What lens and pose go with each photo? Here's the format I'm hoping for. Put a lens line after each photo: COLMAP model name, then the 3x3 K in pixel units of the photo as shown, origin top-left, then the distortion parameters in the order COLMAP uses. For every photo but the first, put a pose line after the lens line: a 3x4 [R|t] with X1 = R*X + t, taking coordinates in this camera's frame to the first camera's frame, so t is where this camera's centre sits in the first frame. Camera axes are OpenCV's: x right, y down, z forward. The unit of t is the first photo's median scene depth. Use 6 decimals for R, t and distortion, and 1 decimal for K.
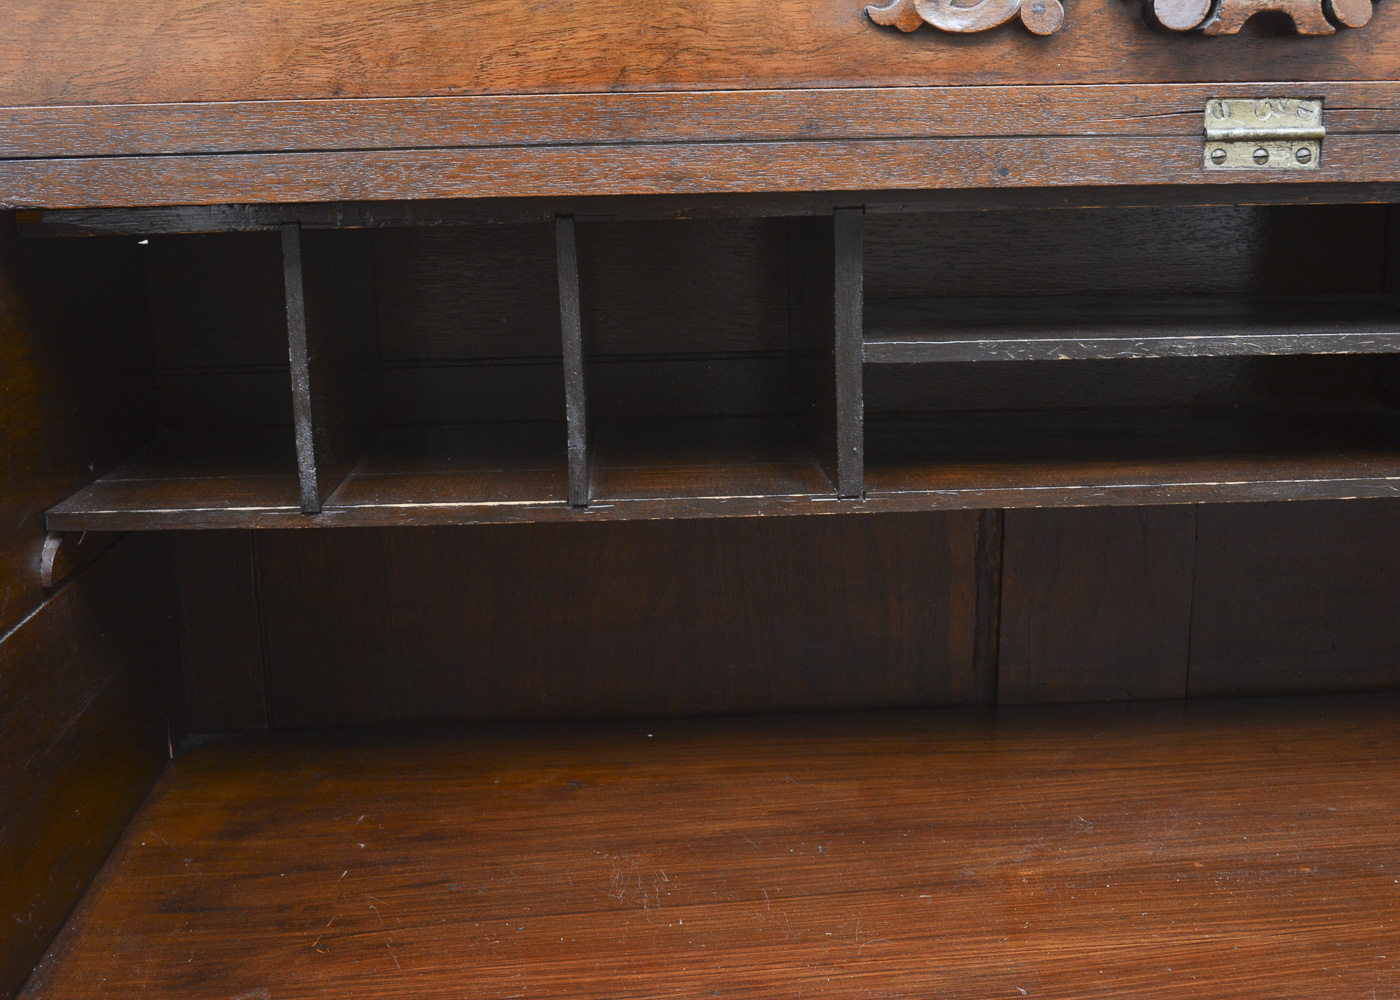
lens RADIAL K [[1639.4, 0, 700.4], [0, 1639.4, 502.5], [0, 0, 1]] dist [-0.048185, 0.000000]
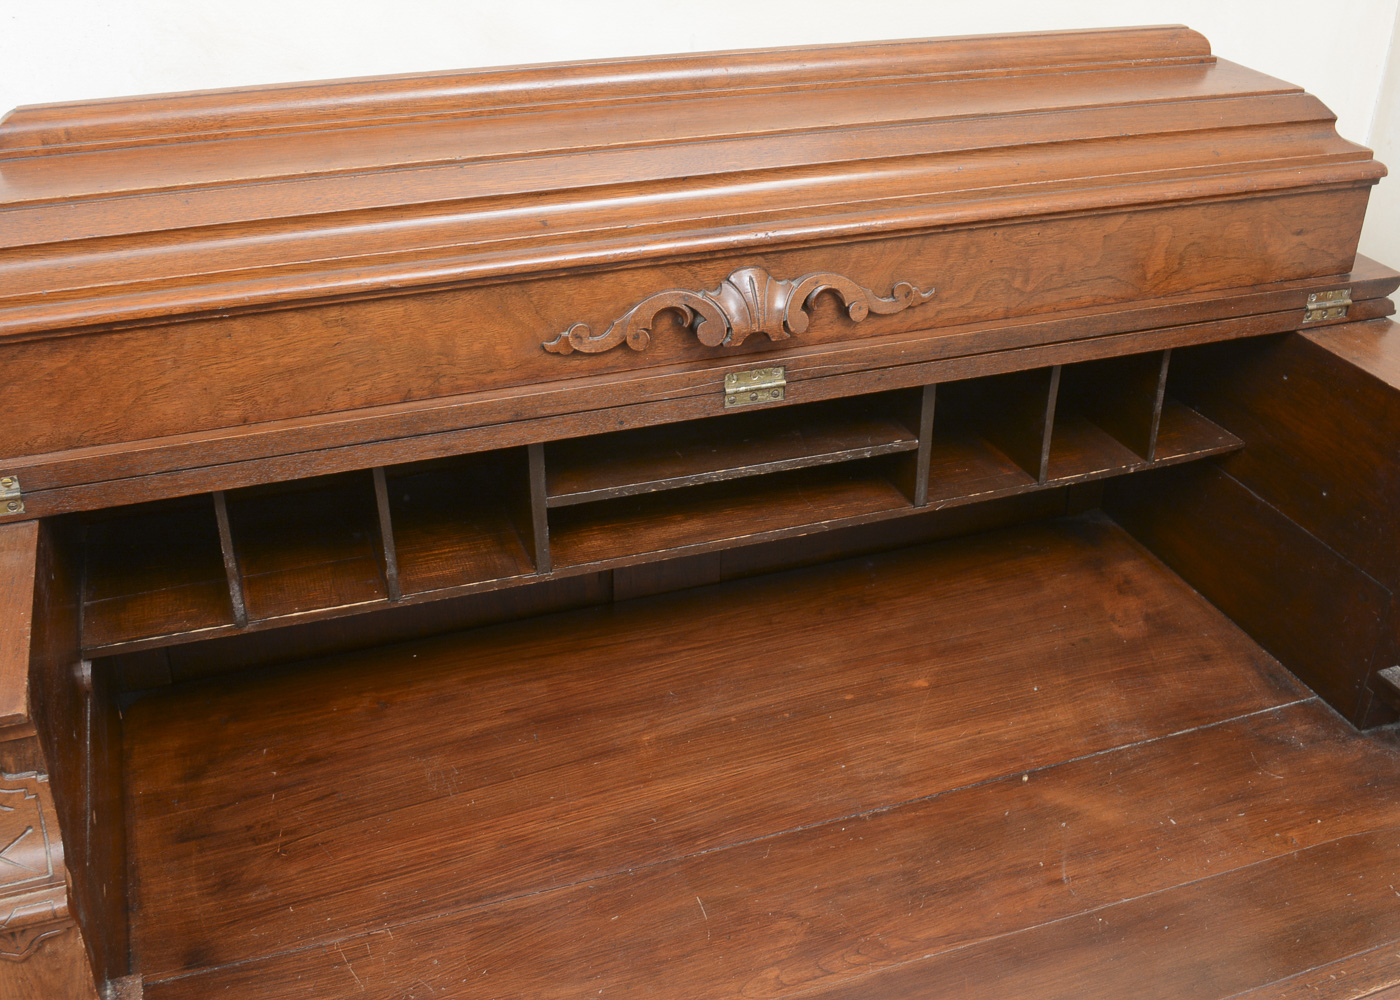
lens RADIAL K [[1464.1, 0, 700.1], [0, 1464.1, 498.6], [0, 0, 1]] dist [-0.056970, 0.000000]
pose [[0.956344, -0.119090, 0.266878, -0.171112], [0.040410, 0.958319, 0.282830, -0.551537], [-0.289437, -0.259698, 0.921294, -0.542555]]
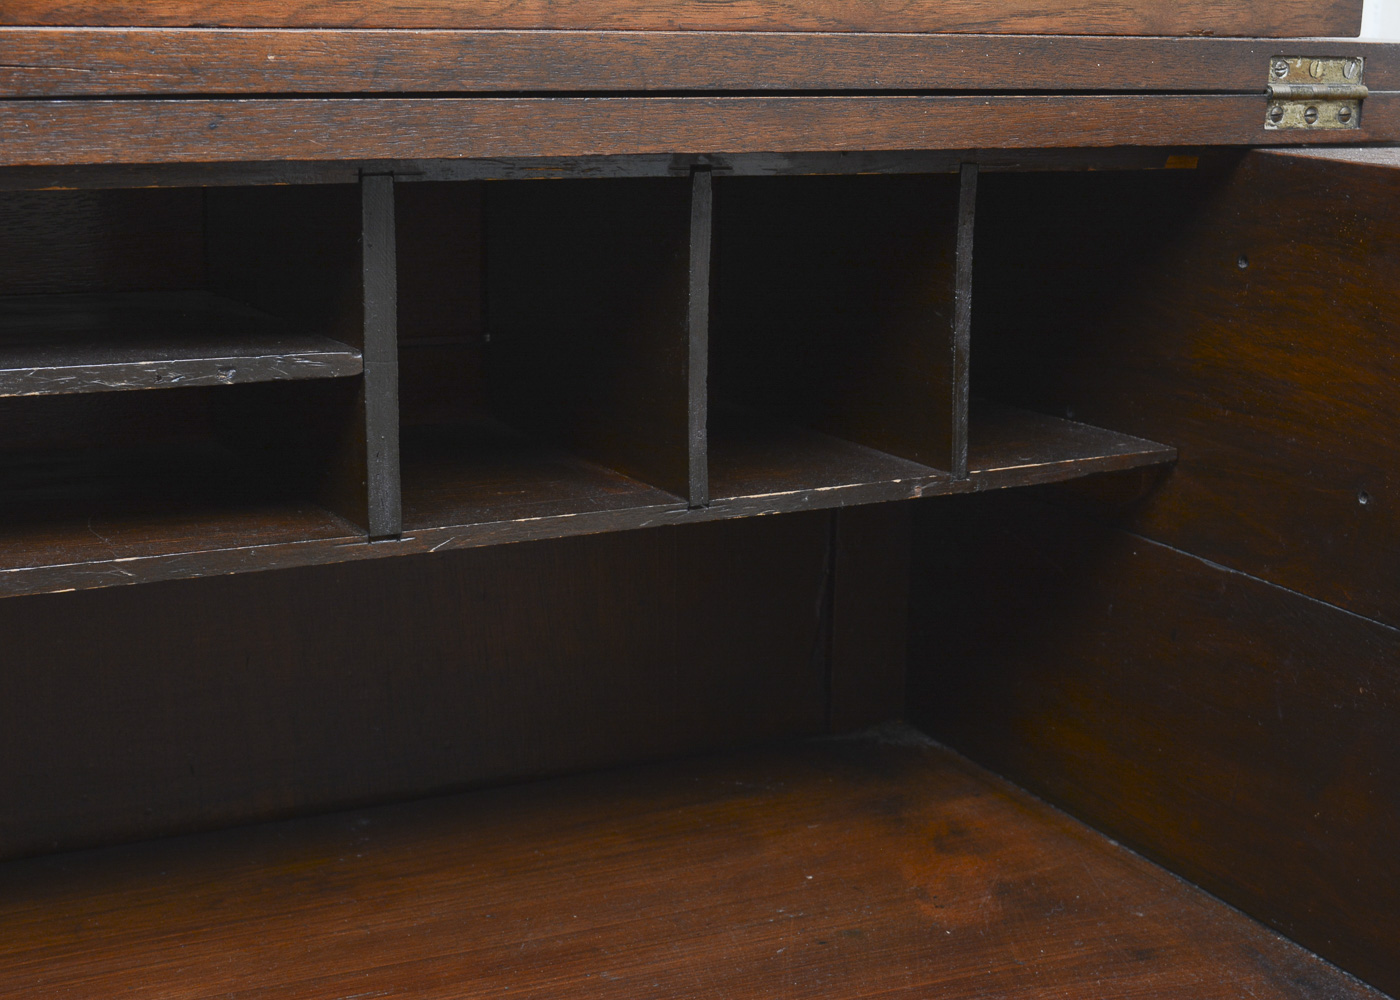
lens RADIAL K [[2313.4, 0, 699.2], [0, 2313.4, 499.7], [0, 0, 1]] dist [0.014447, 0.000000]
pose [[0.914066, -0.053896, 0.401969, 0.253585], [0.057575, 0.998337, 0.002931, -0.031422], [-0.401459, 0.020464, 0.915649, -0.070711]]
